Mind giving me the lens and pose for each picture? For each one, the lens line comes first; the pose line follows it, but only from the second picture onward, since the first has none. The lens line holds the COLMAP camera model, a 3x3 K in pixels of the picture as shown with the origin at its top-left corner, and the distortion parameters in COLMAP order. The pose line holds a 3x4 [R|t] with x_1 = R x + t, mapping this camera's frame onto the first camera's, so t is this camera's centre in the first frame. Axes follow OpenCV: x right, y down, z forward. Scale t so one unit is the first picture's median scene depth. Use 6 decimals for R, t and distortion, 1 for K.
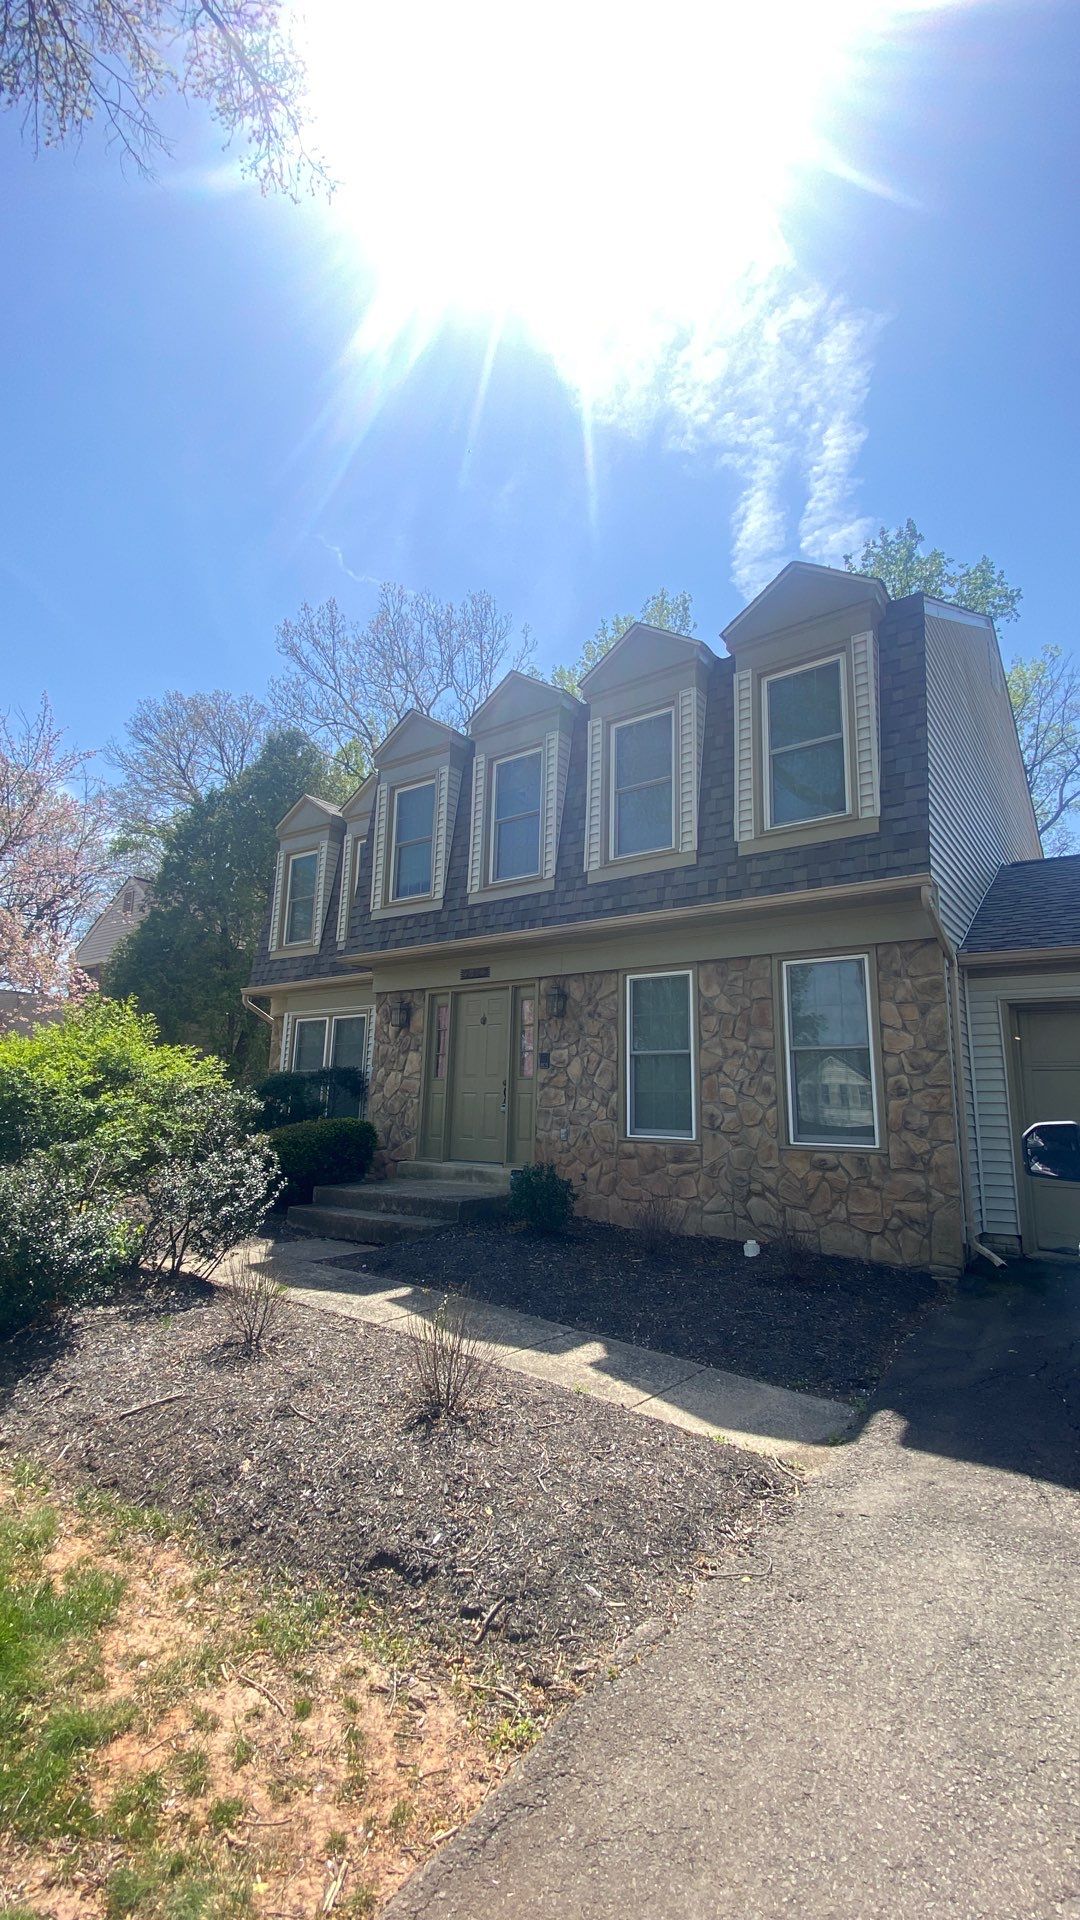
lens RADIAL K [[798.7, 0, 531.4], [0, 798.7, 952.2], [0, 0, 1]] dist [0.014565, -0.000162]
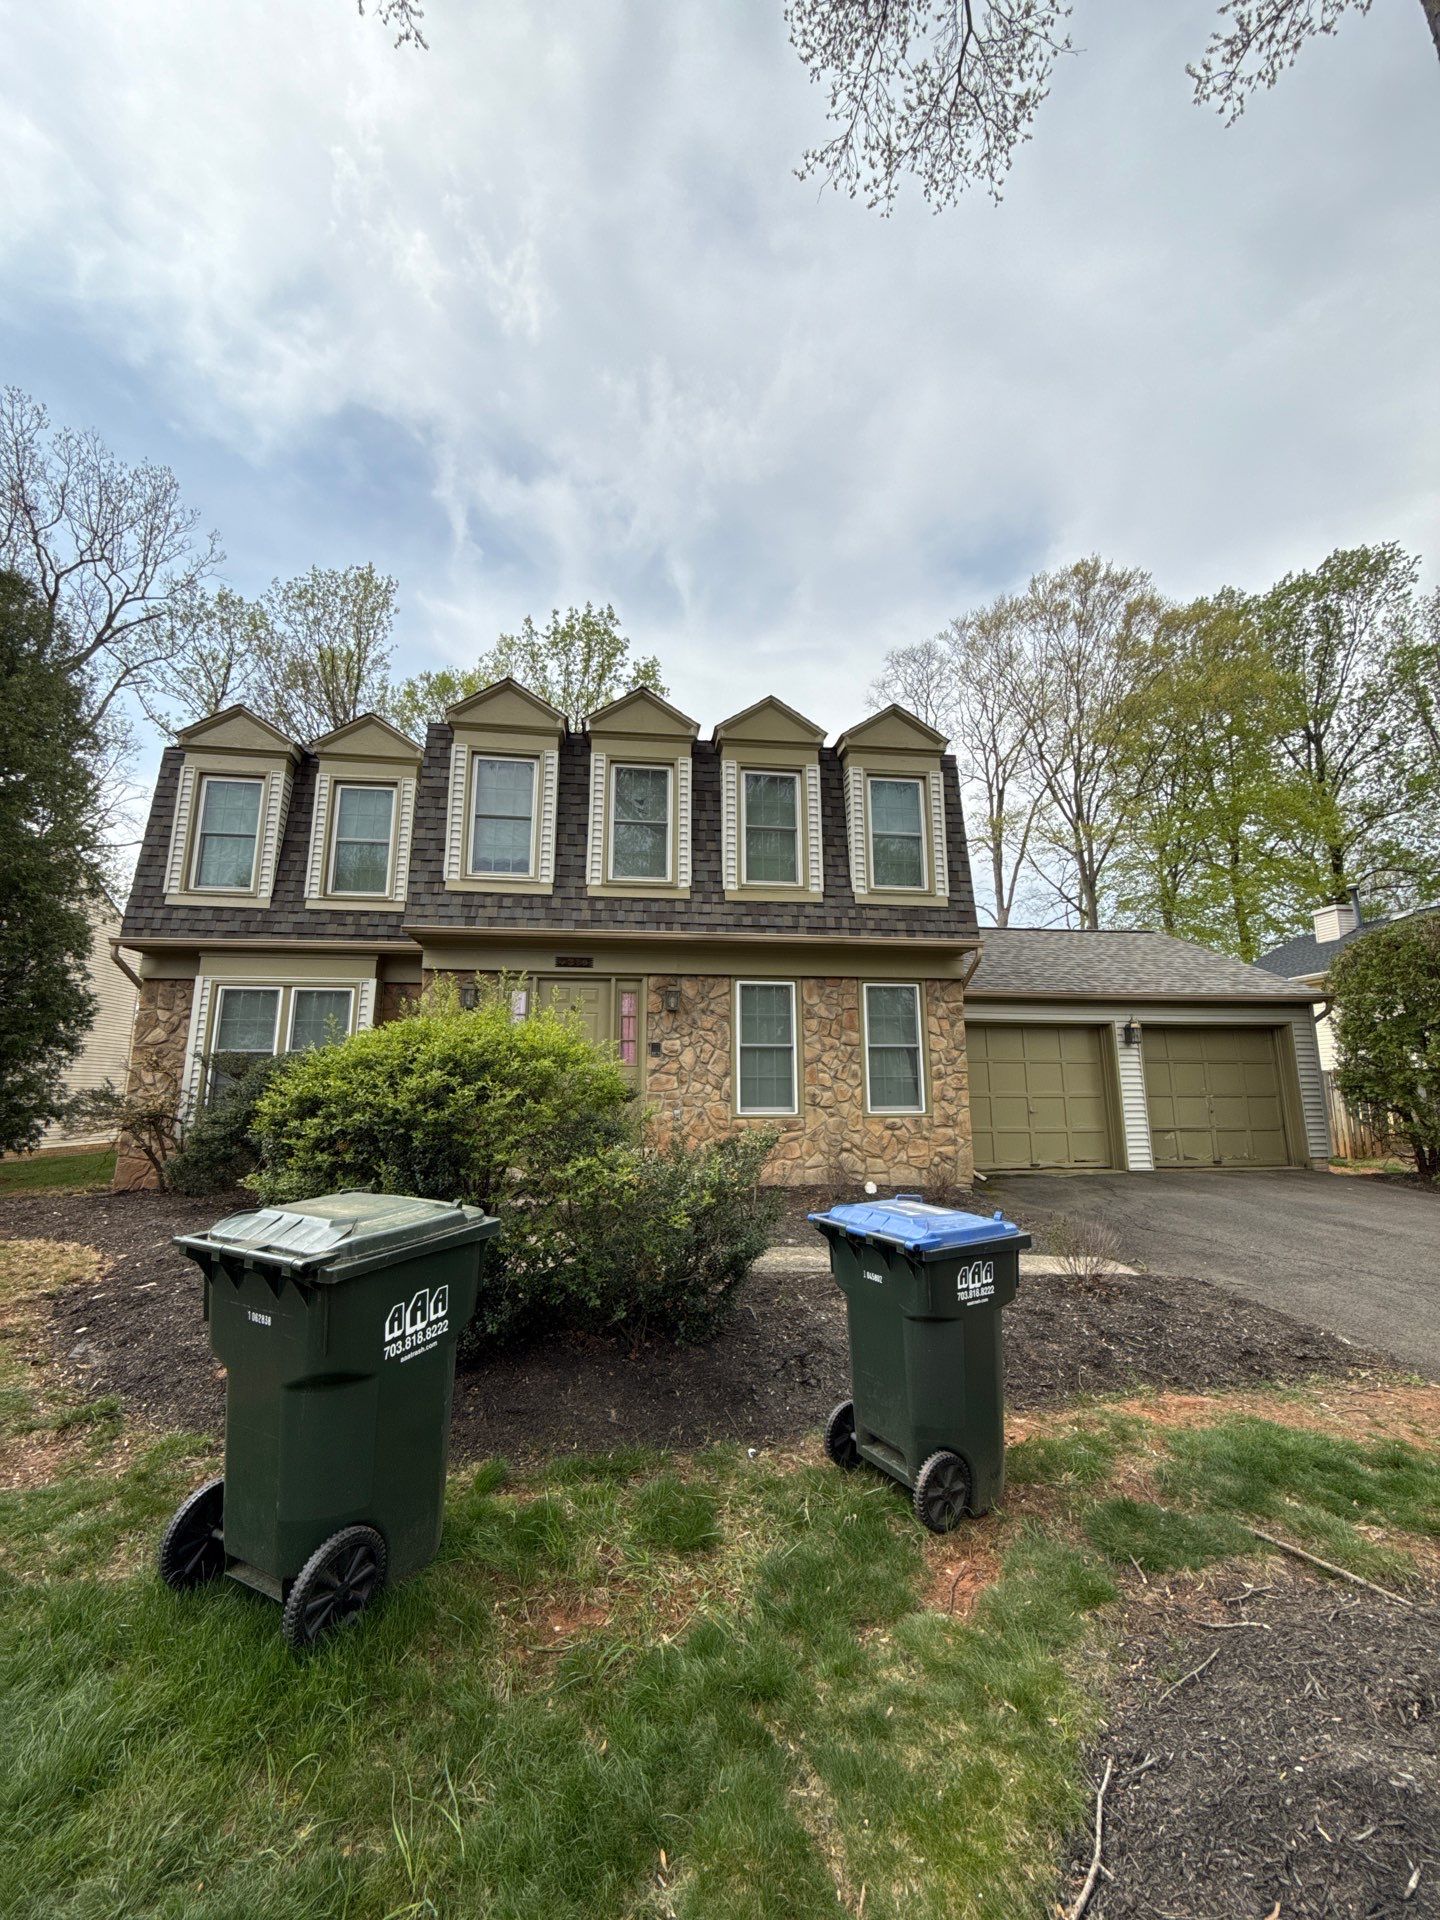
lens RADIAL K [[761.4, 0, 720.0], [0, 761.4, 960.0], [0, 0, 1]] dist [-0.000778, -0.000036]
pose [[0.715622, 0.102436, 0.690936, -0.755403], [-0.115235, 0.992948, -0.027859, 0.036251], [-0.688917, -0.059683, 0.722379, 0.209820]]
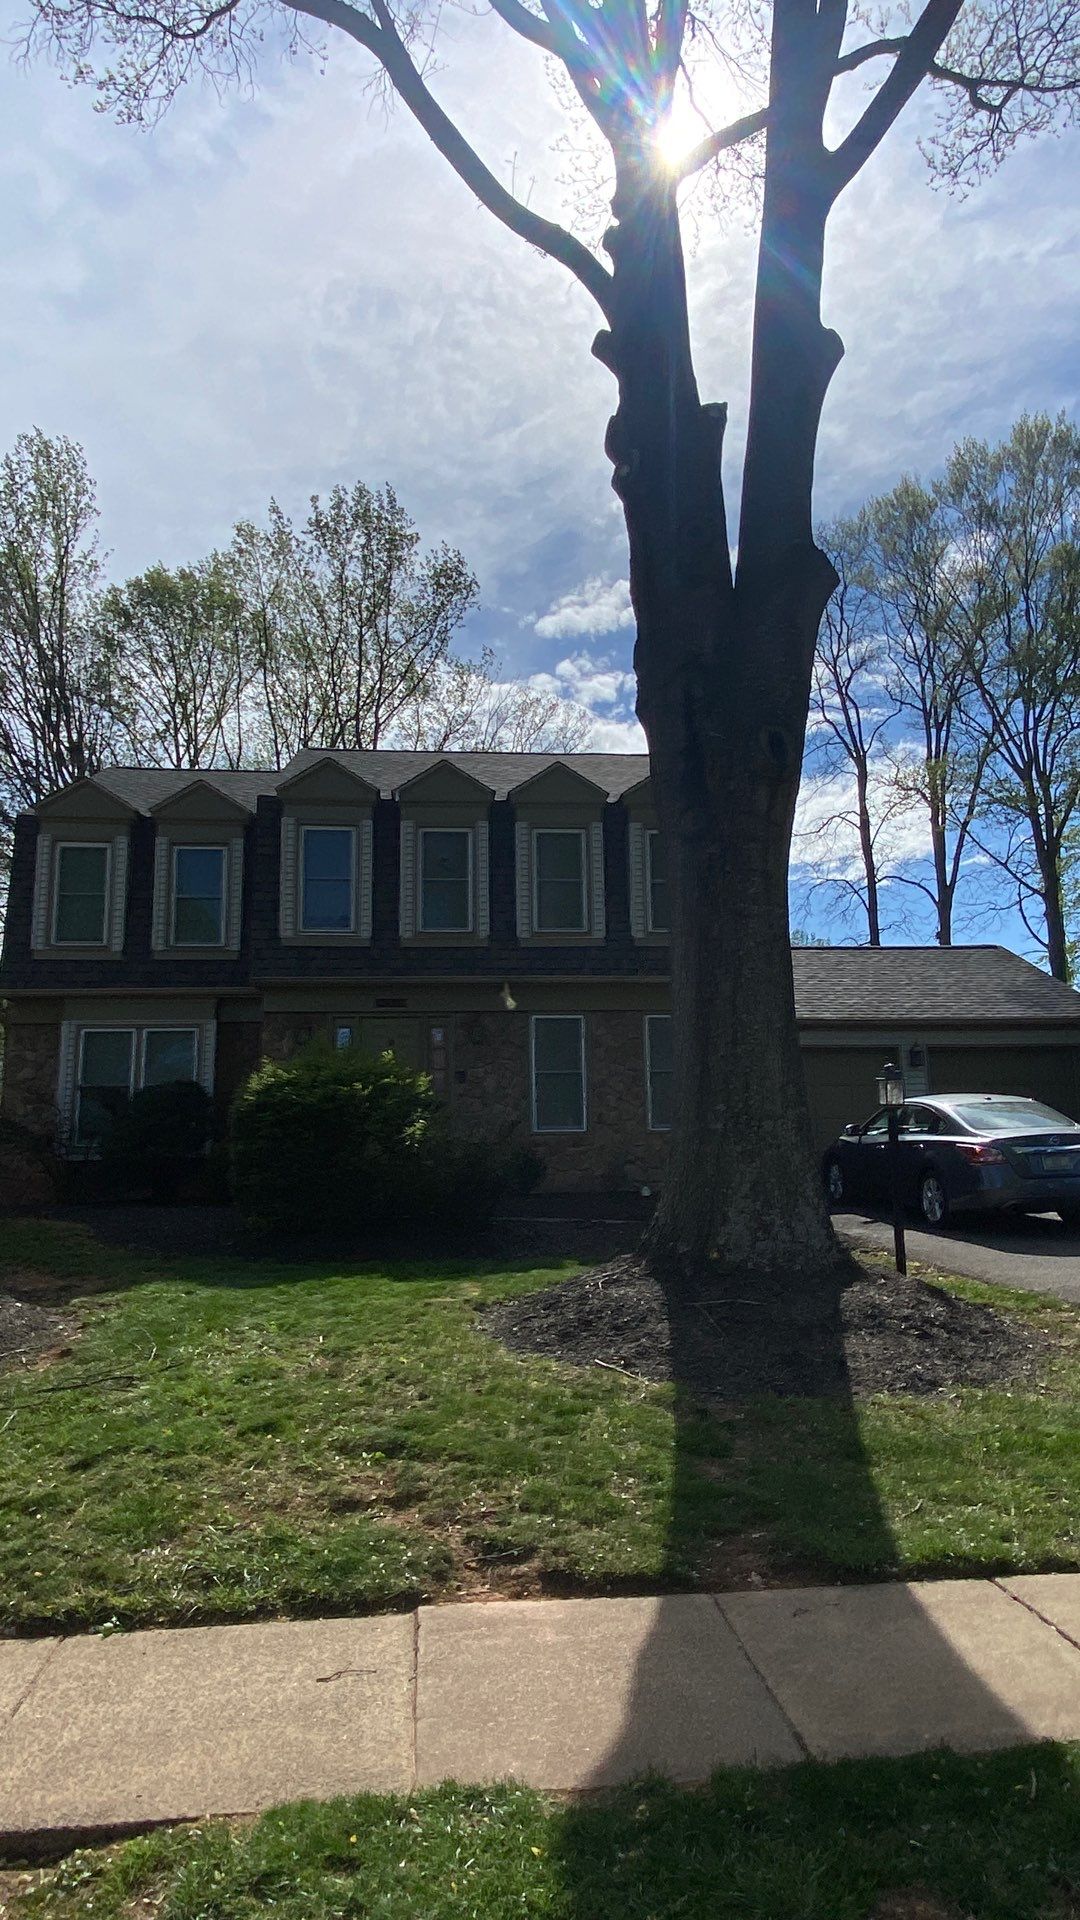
lens RADIAL K [[1250.4, 0, 533.0], [0, 1250.4, 957.5], [0, 0, 1]] dist [0.040493, -0.001467]
pose [[0.736425, 0.083427, 0.671356, -1.441764], [-0.095693, 0.995235, -0.018706, -0.032206], [-0.669718, -0.050469, 0.740899, -0.631282]]
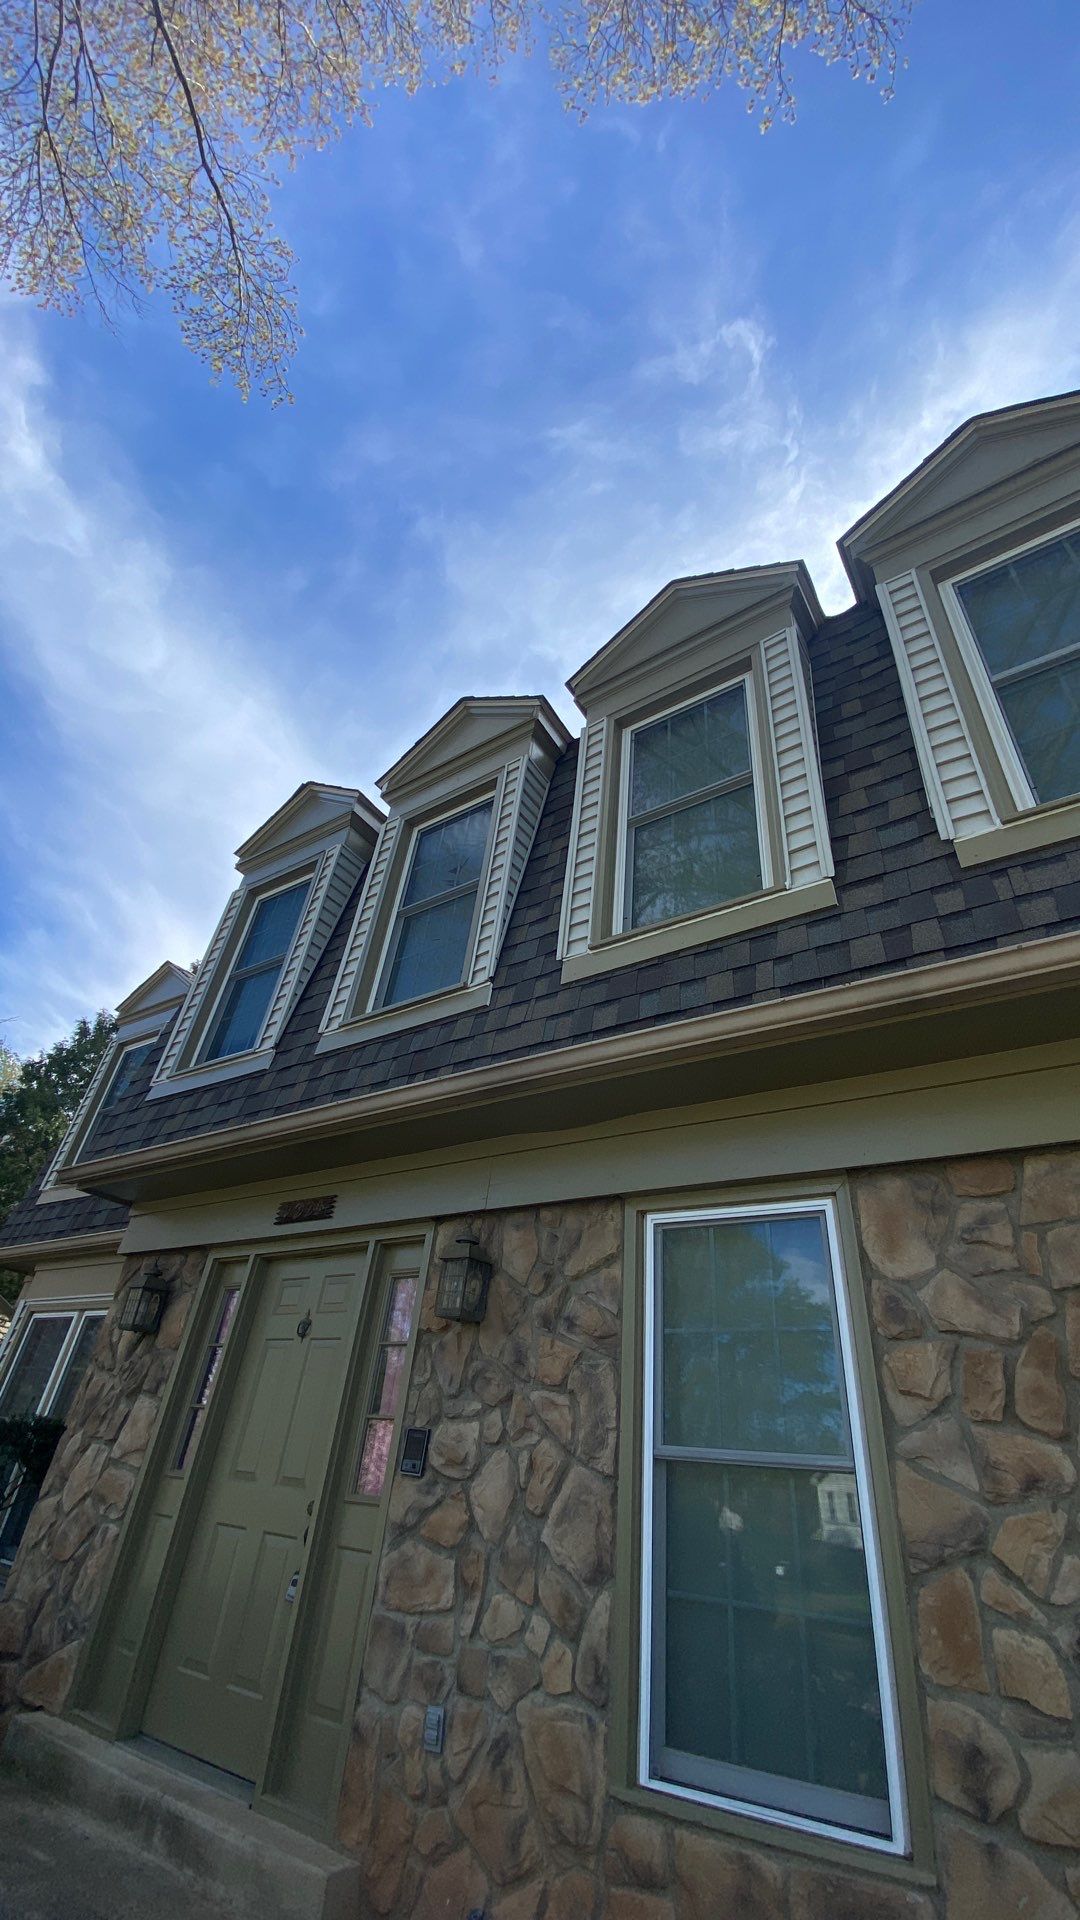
lens RADIAL K [[780.8, 0, 530.9], [0, 780.8, 943.7], [0, 0, 1]] dist [0.010768, -0.018883]
pose [[0.996292, 0.085307, -0.011175, 0.061064], [-0.082246, 0.906219, -0.414732, 0.078225], [-0.025252, 0.414114, 0.909875, 0.654036]]
